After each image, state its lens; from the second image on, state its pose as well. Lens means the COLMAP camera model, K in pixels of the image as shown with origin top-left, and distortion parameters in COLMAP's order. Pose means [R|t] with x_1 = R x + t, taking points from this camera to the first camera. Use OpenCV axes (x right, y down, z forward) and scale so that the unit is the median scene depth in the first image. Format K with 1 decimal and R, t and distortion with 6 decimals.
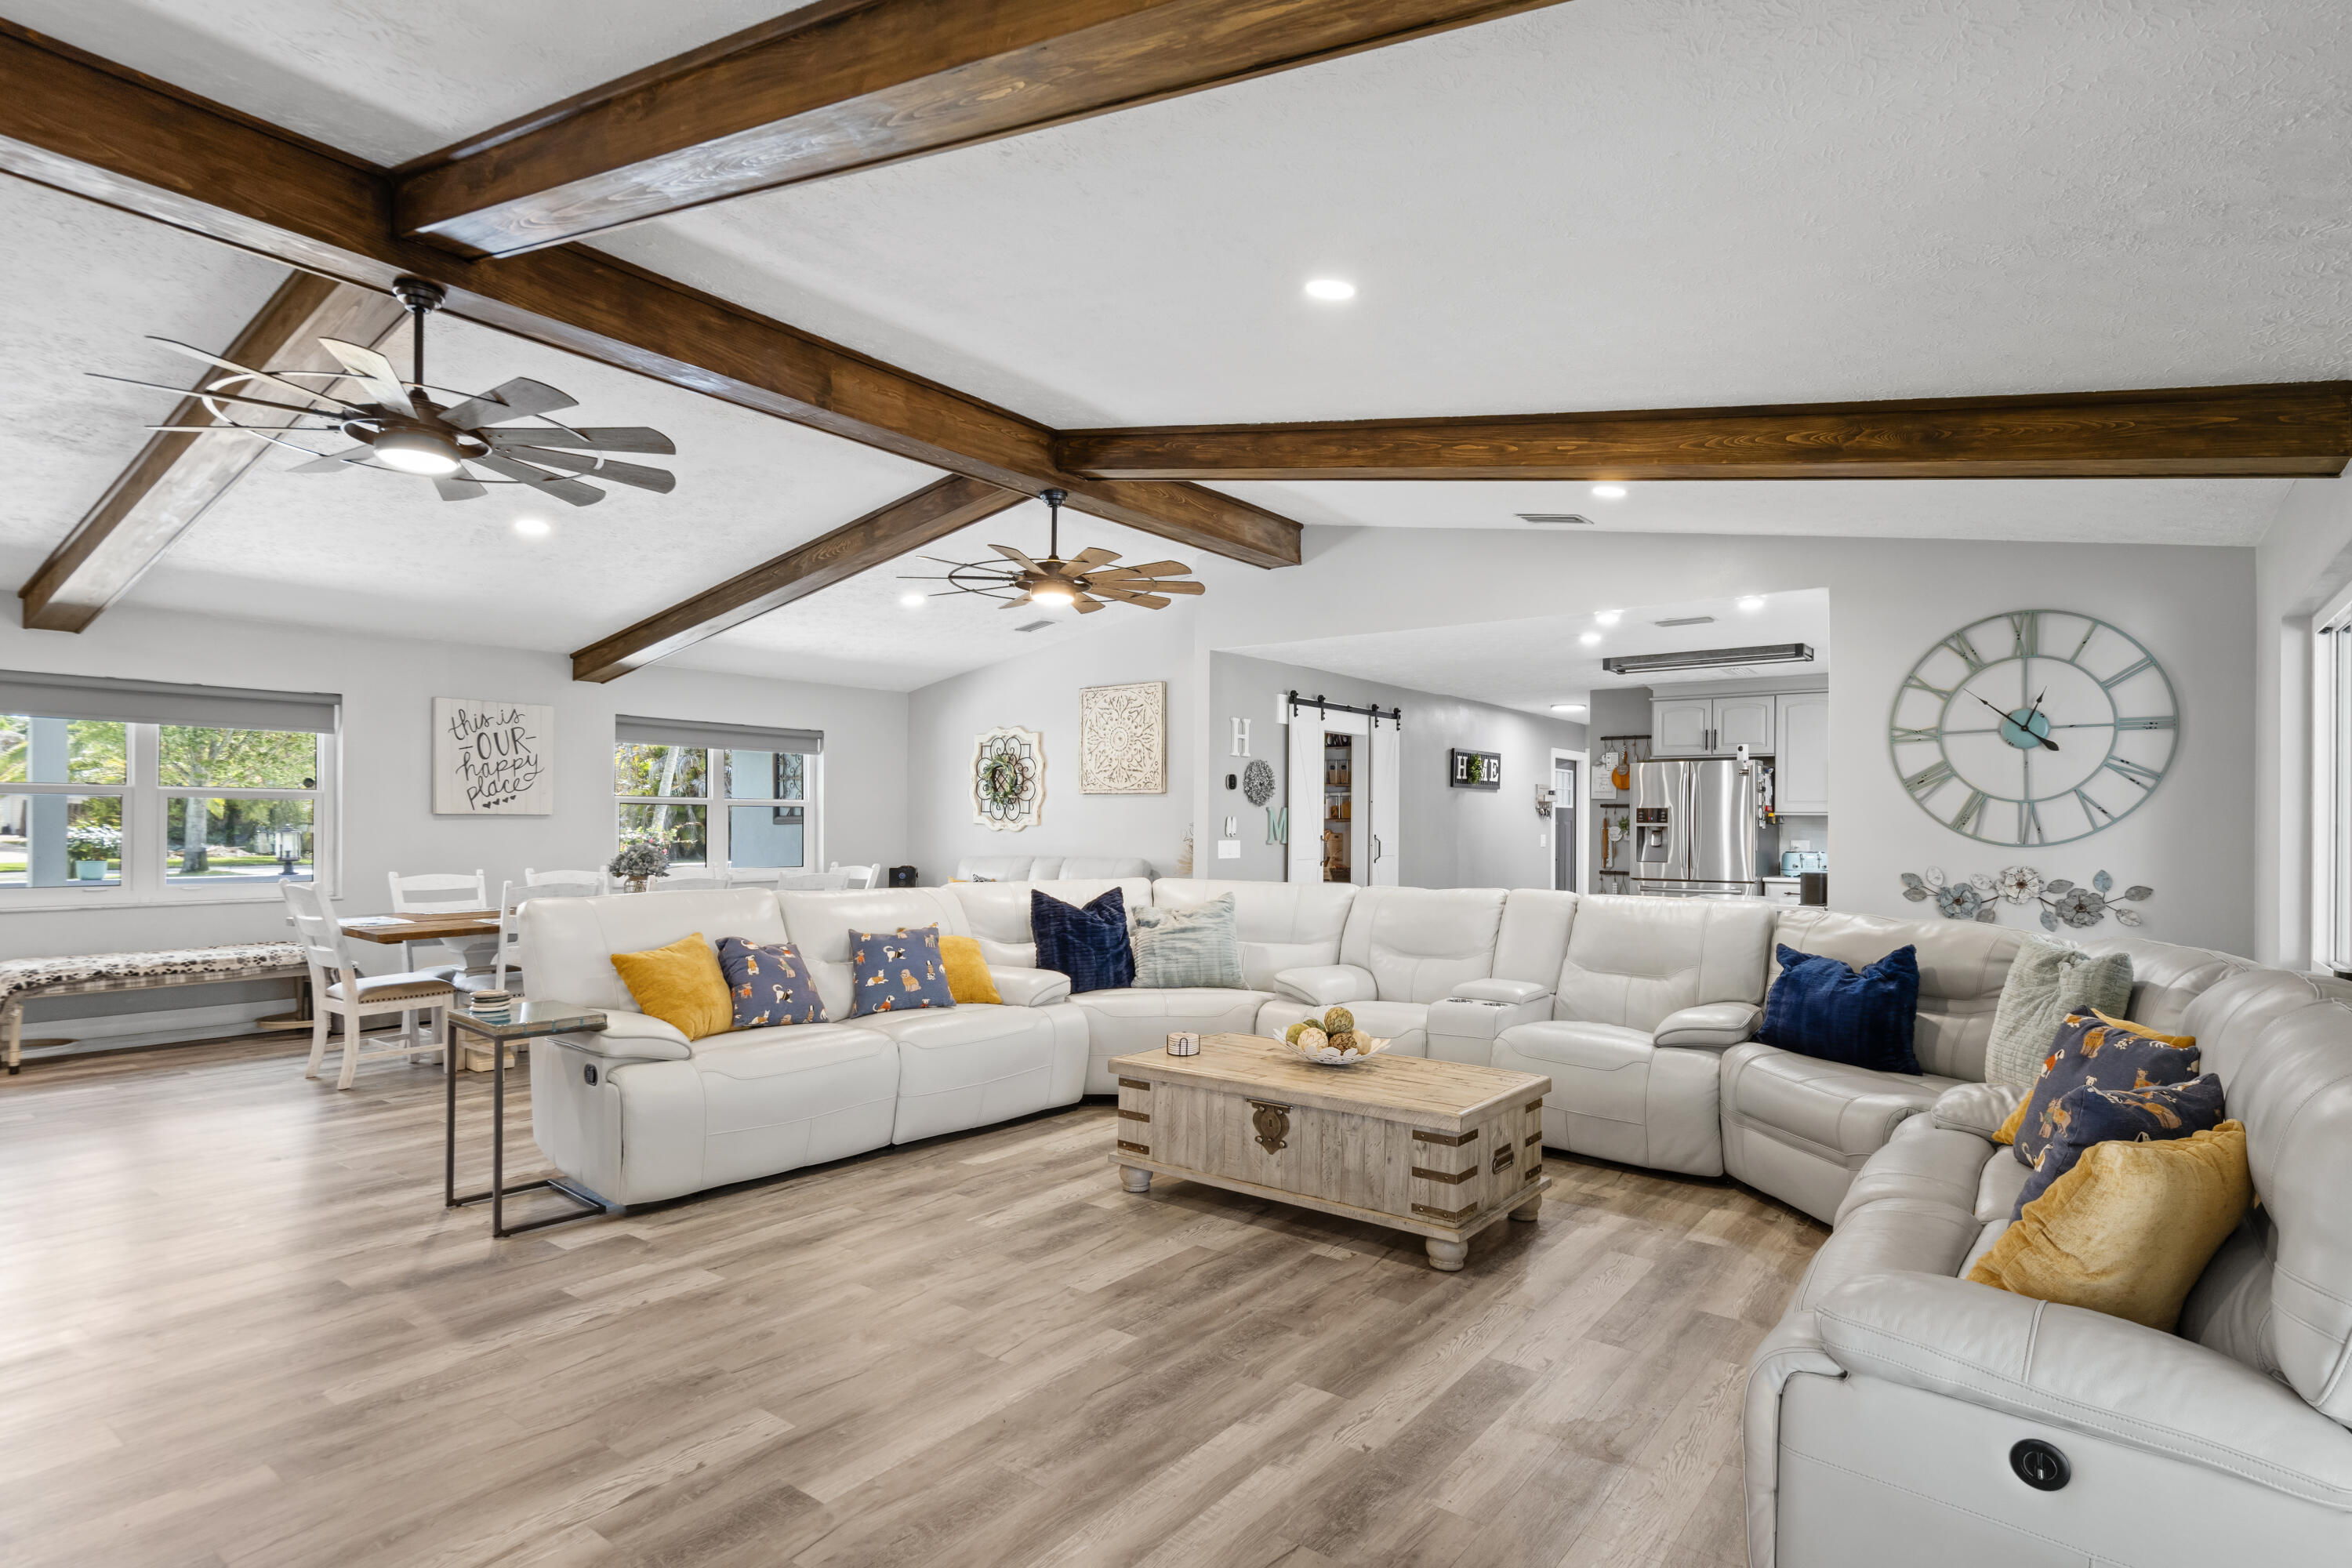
lens RADIAL K [[1213.5, 0, 1178.4], [0, 1213.5, 819.3], [0, 0, 1]] dist [-0.000282, 0.000690]
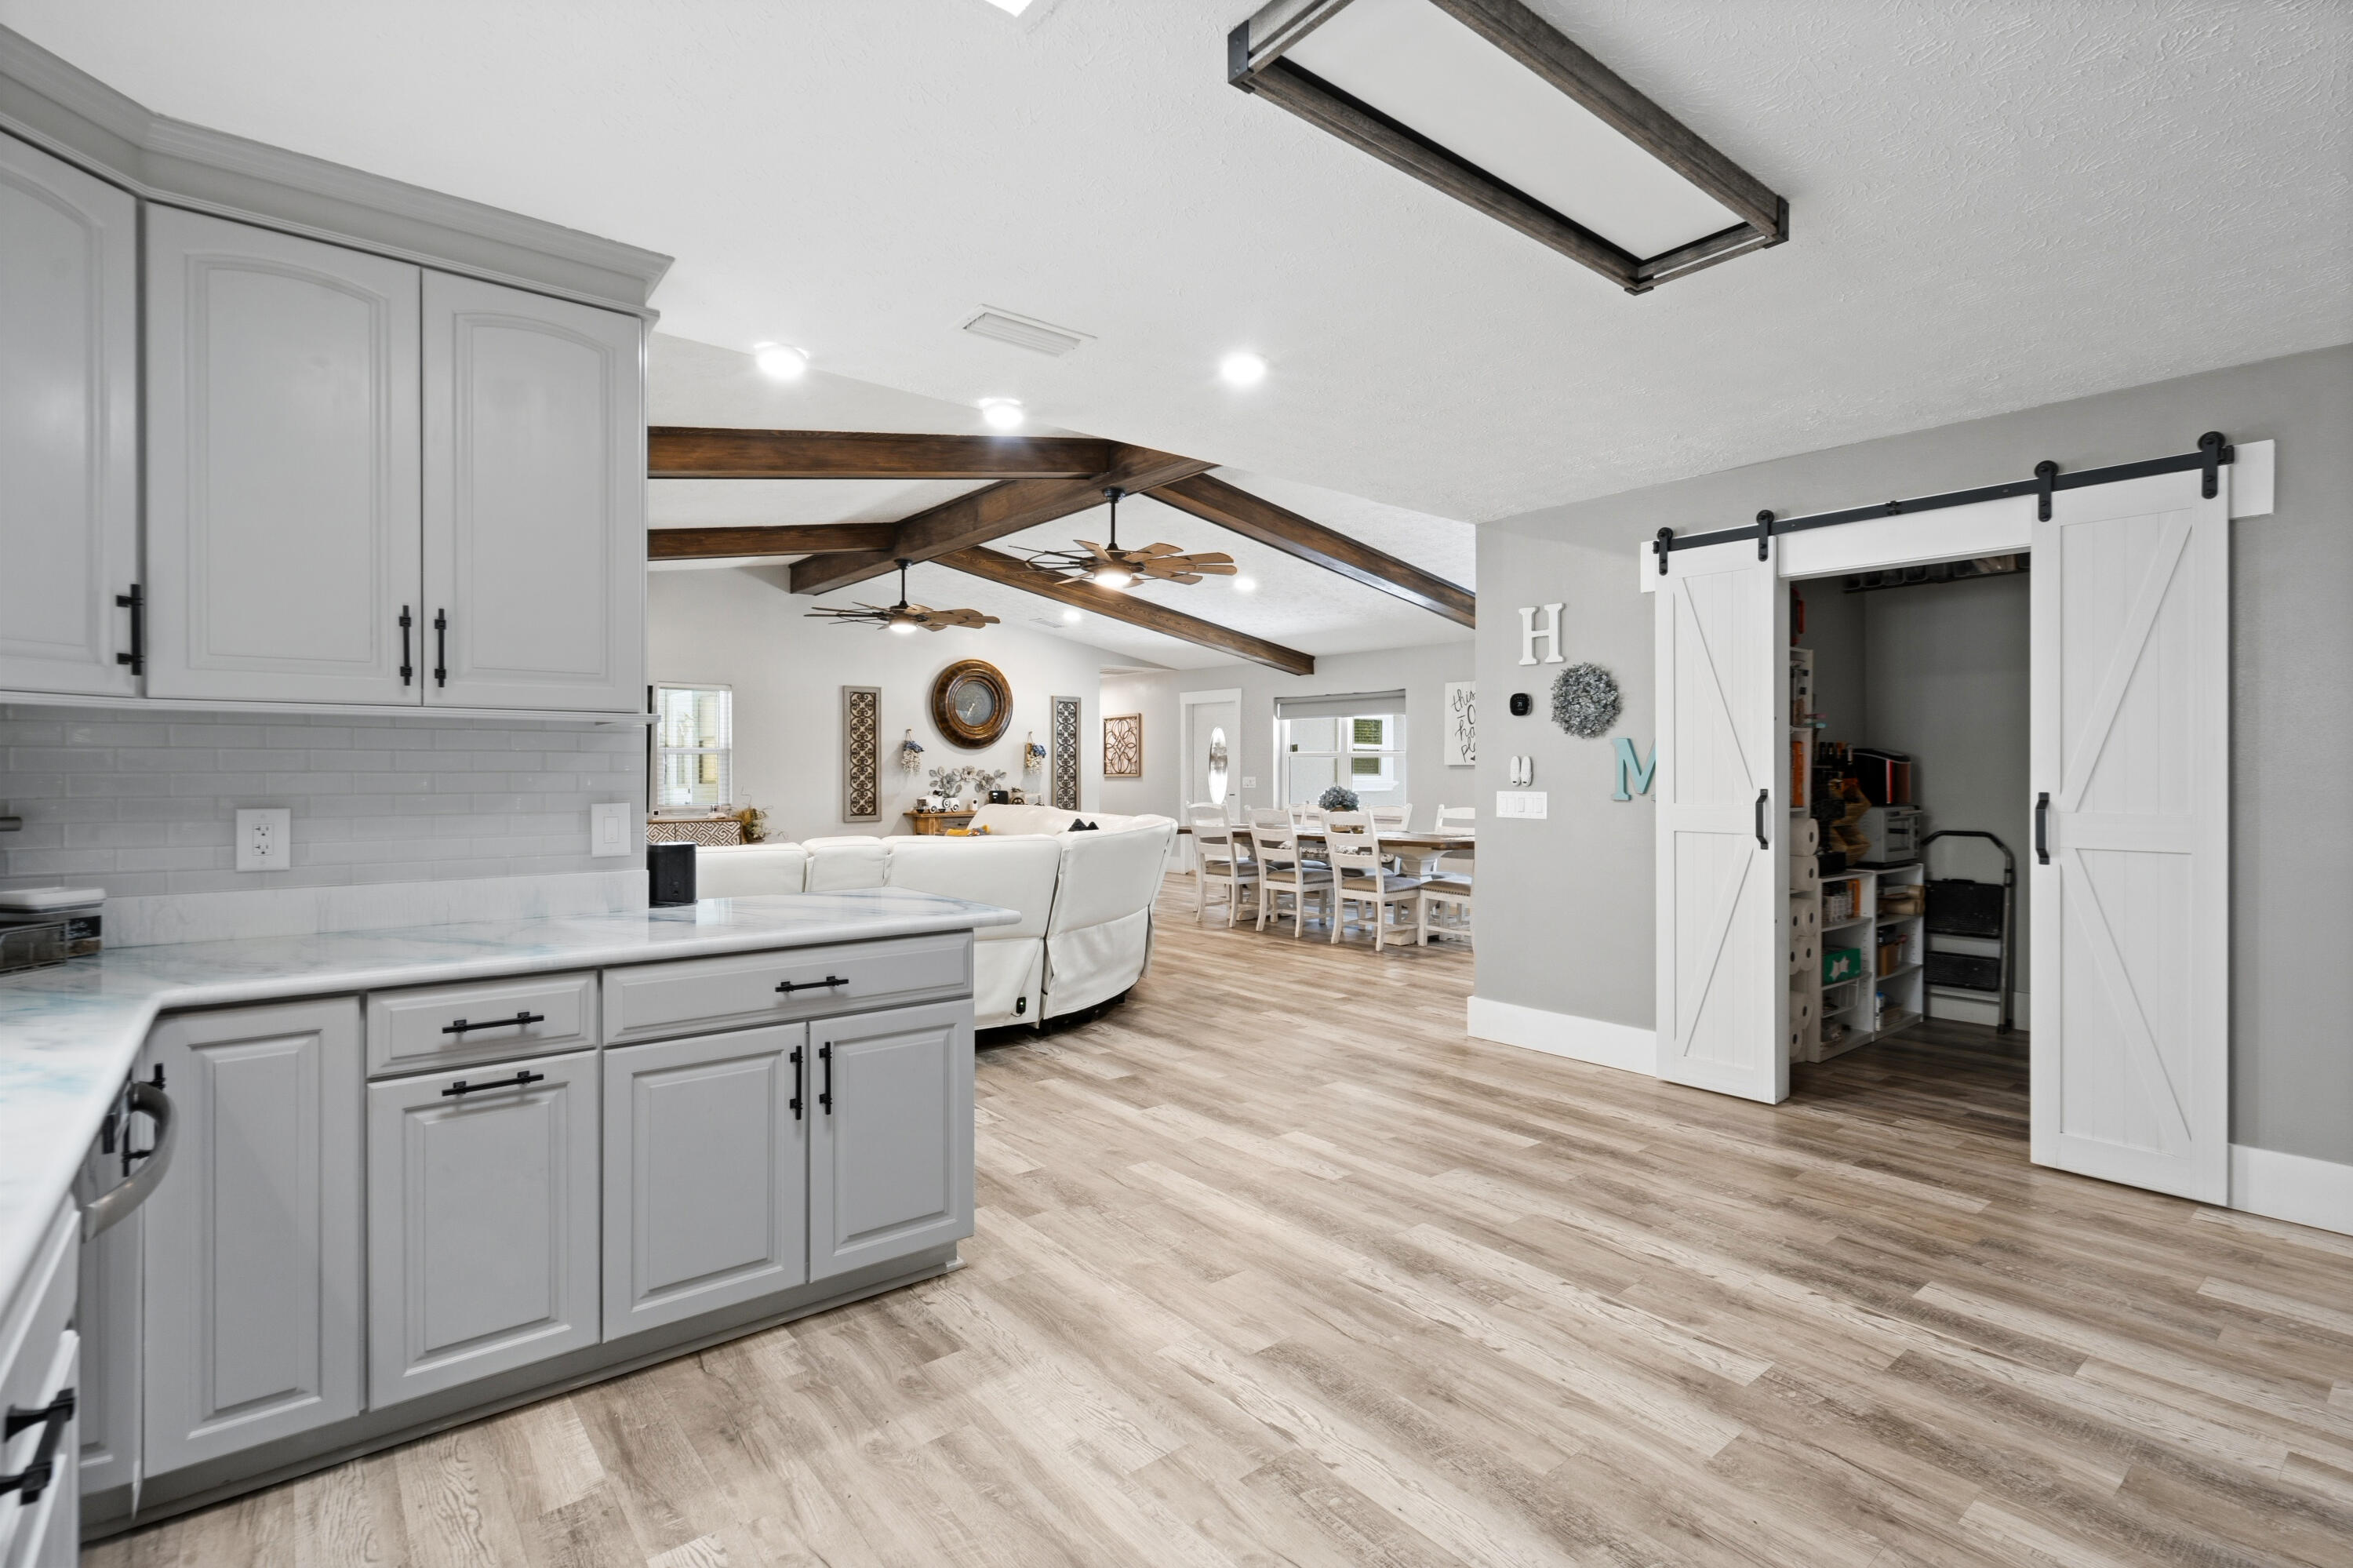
lens RADIAL K [[1098.6, 0, 1179.1], [0, 1098.6, 769.7], [0, 0, 1]] dist [-0.003949, -0.000409]
pose [[-0.238412, -0.007129, -0.971138, 1.049136], [-0.002583, 0.999974, -0.006707, 0.015125], [0.971161, 0.000909, -0.238424, 1.482664]]
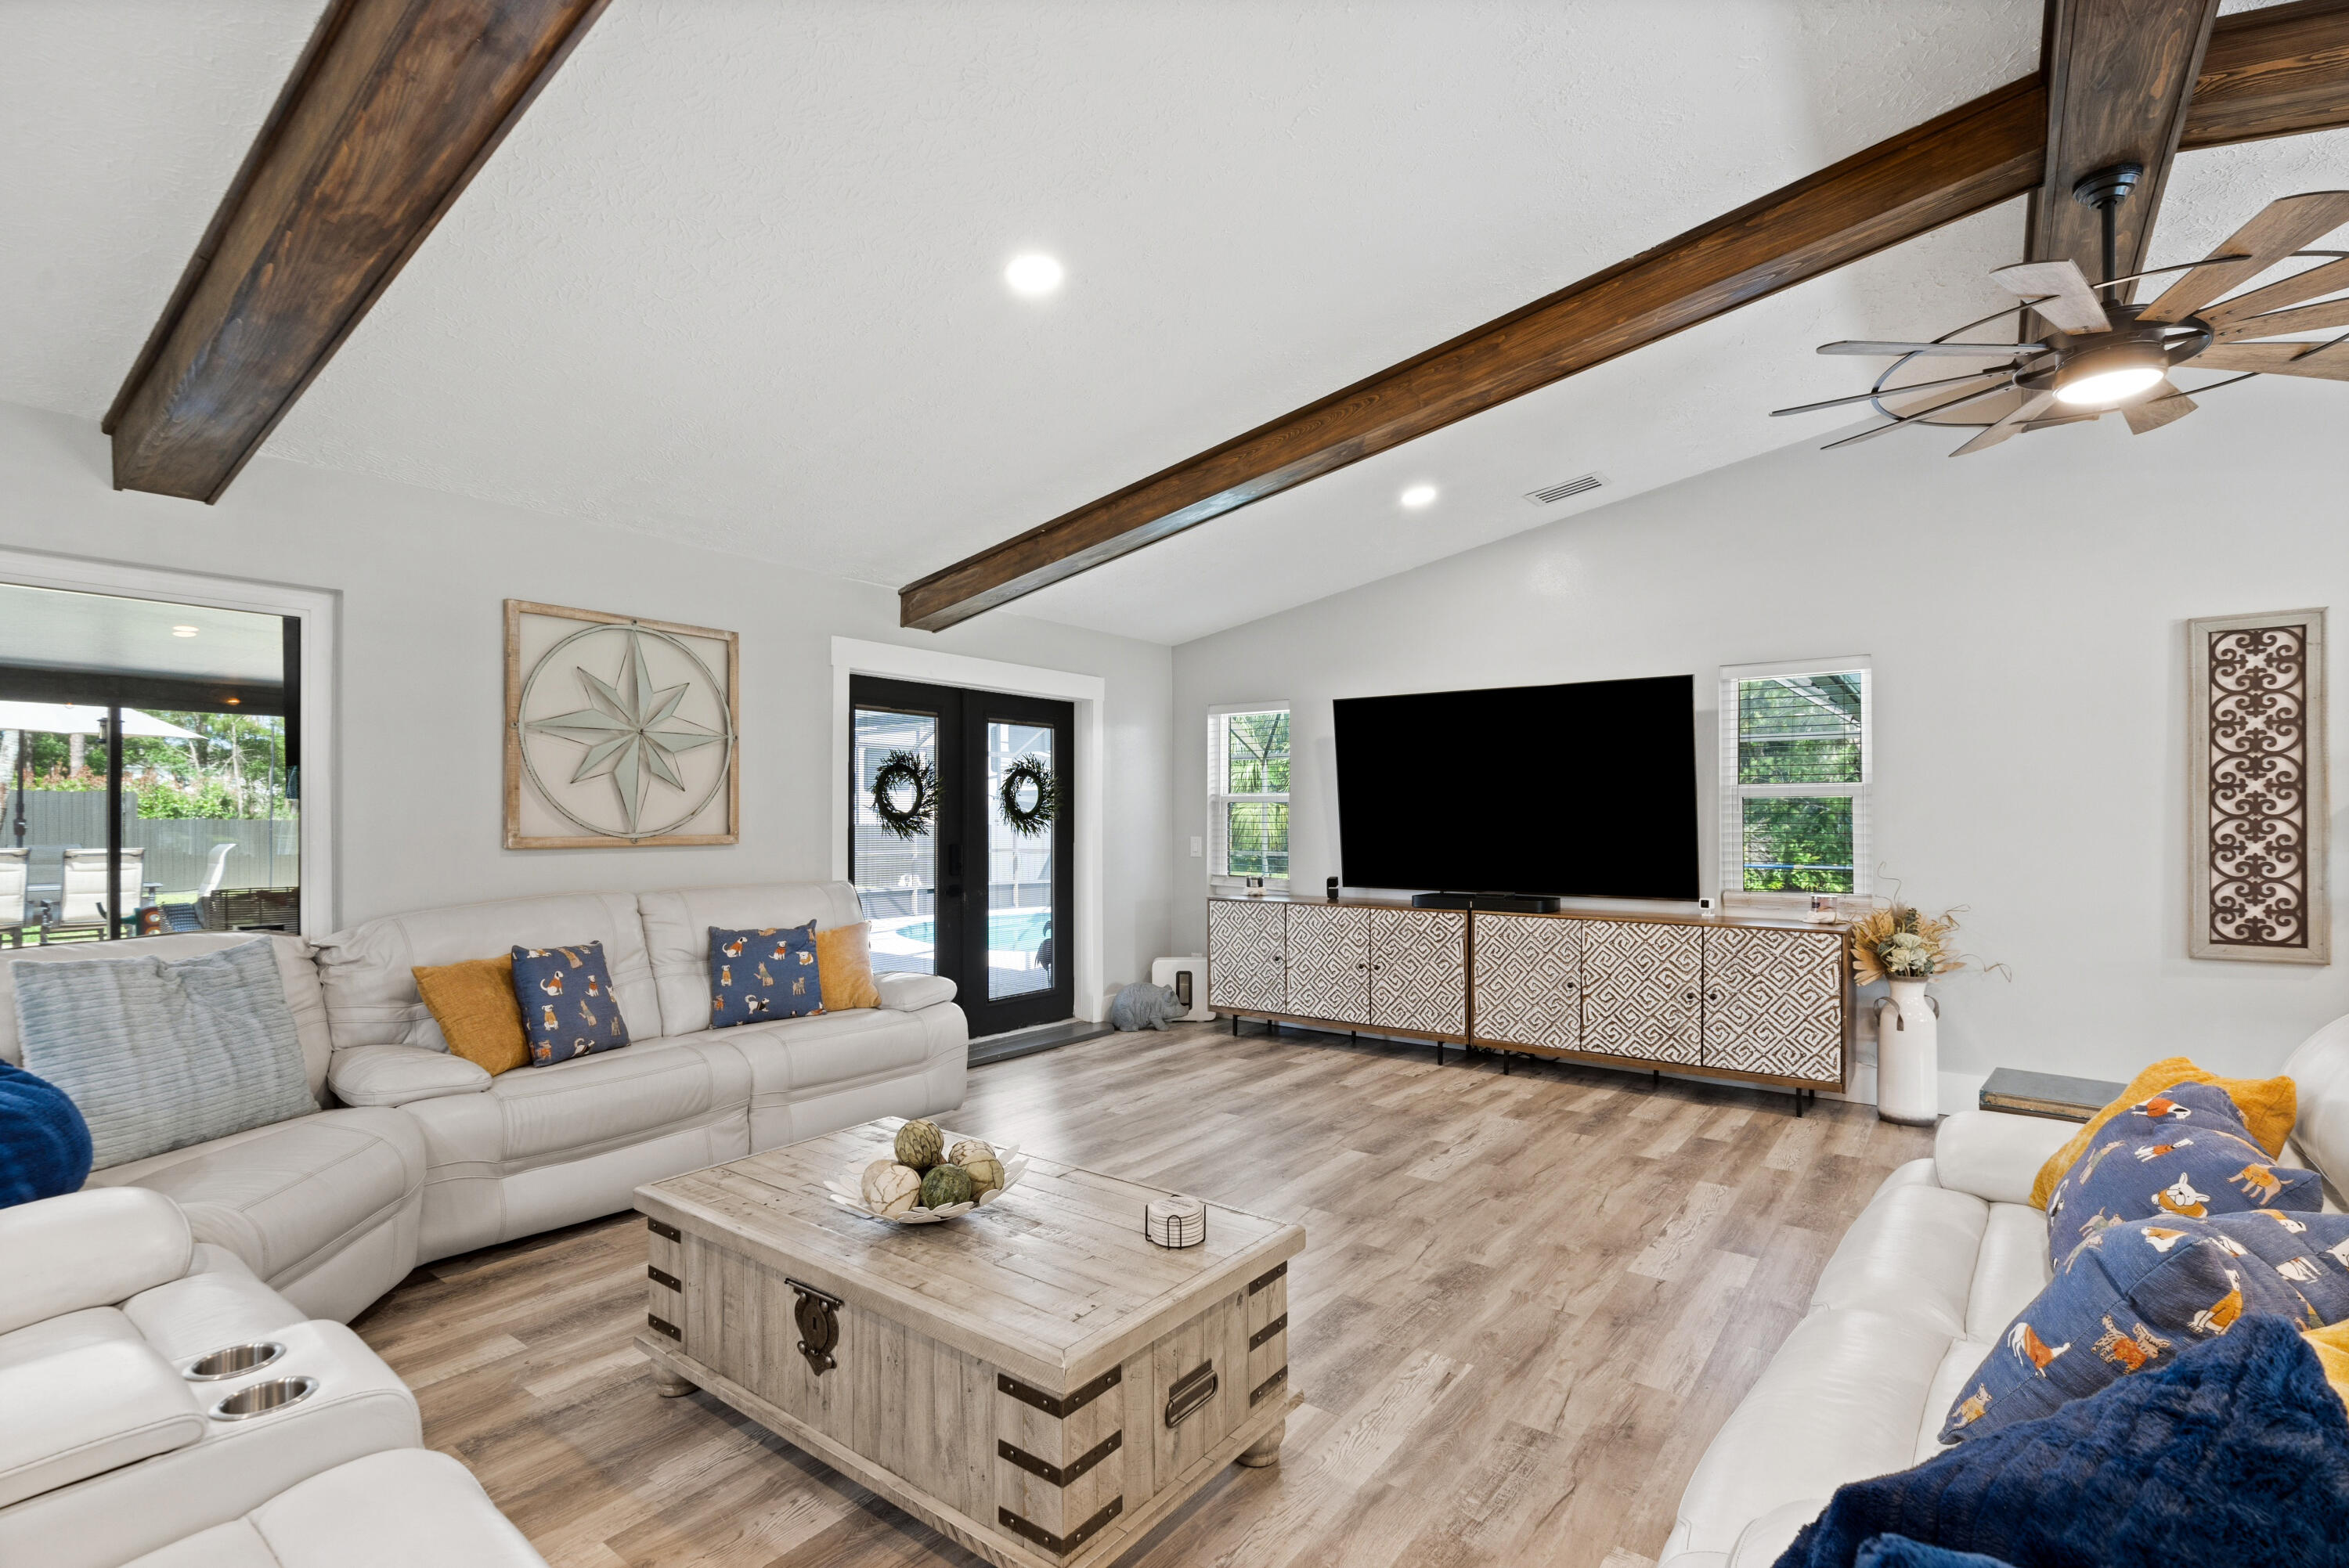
lens RADIAL K [[1079.3, 0, 1178.4], [0, 1079.3, 814.8], [0, 0, 1]] dist [-0.014564, 0.009547]
pose [[-0.999954, -0.008298, -0.004728, 0.005400], [-0.008282, 0.999960, -0.003400, 0.003005], [0.004756, -0.003360, -0.999983, 1.200503]]
